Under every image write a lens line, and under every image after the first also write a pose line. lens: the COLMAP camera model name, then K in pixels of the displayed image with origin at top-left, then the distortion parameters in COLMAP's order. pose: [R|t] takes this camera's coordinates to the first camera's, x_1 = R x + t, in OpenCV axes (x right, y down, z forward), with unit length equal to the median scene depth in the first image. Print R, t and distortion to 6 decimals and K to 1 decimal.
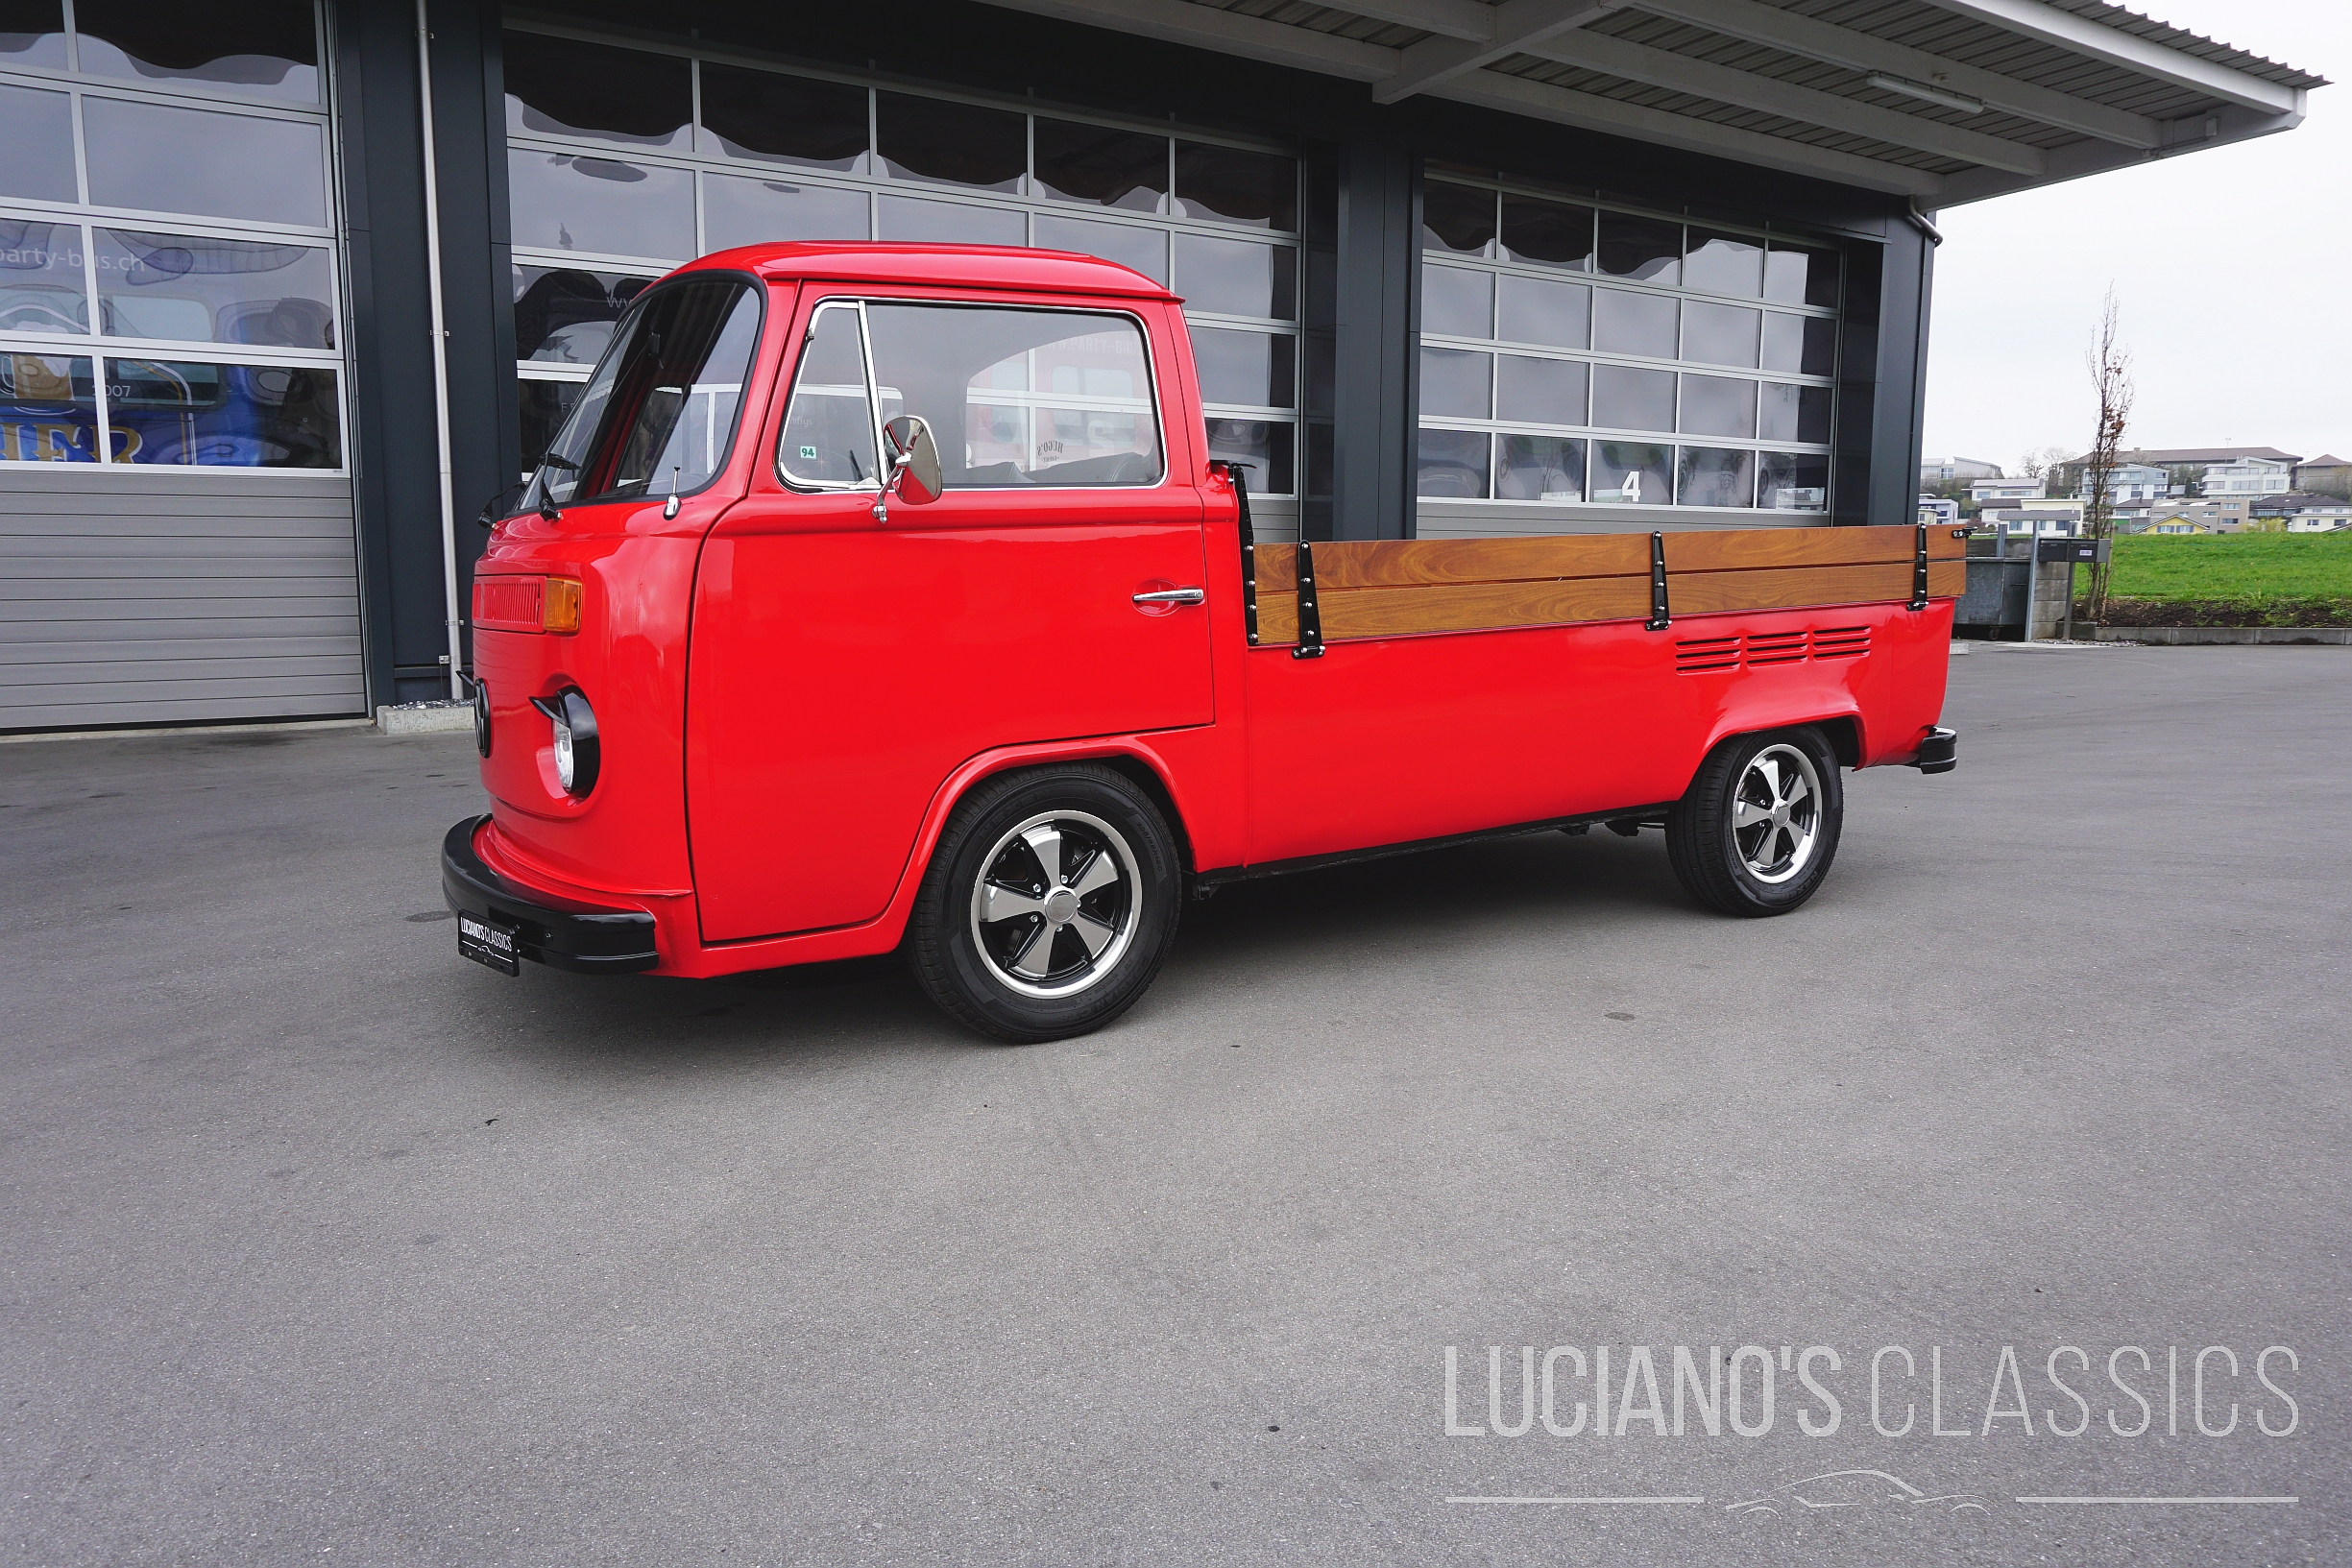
lens RADIAL K [[1583.5, 0, 1169.5], [0, 1583.5, 773.9], [0, 0, 1]] dist [-0.050573, 0.040631]
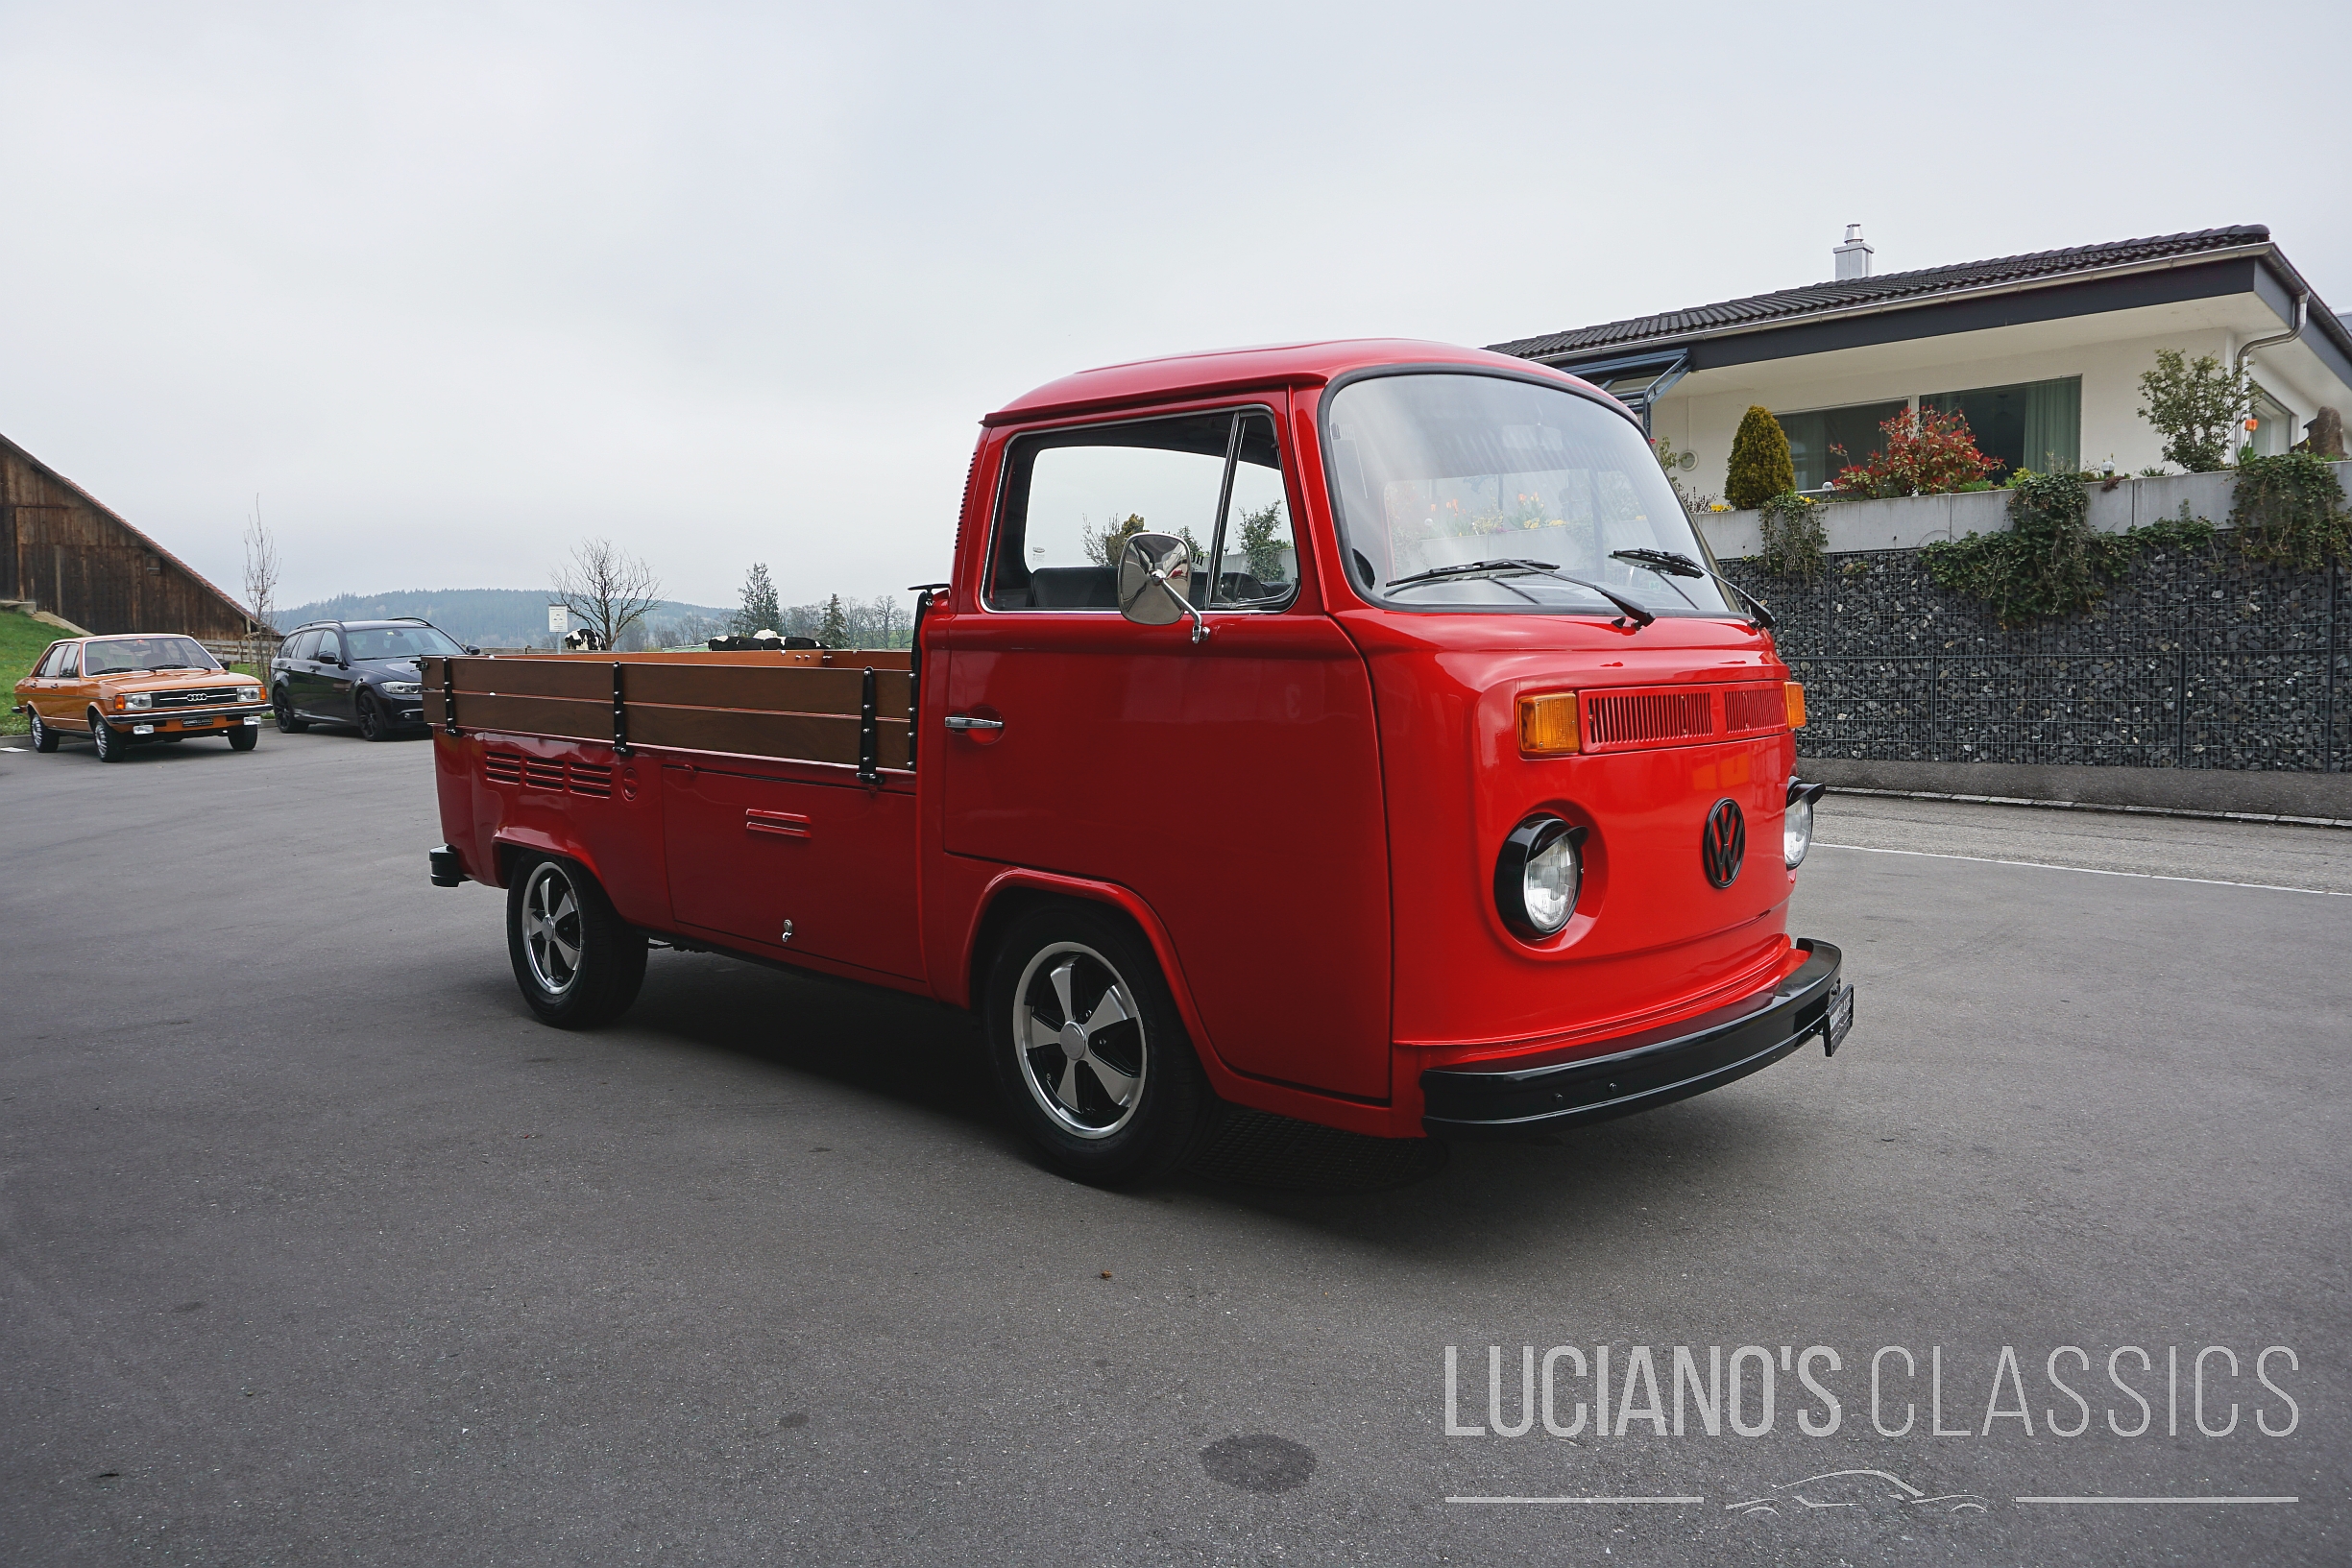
lens RADIAL K [[1581.2, 0, 1171.0], [0, 1581.2, 776.4], [0, 0, 1]] dist [-0.048148, 0.033781]
pose [[-0.260544, -0.057657, 0.963739, -0.929232], [0.139318, 0.985522, 0.096625, -0.155208], [-0.955357, 0.159441, -0.248739, 1.164444]]
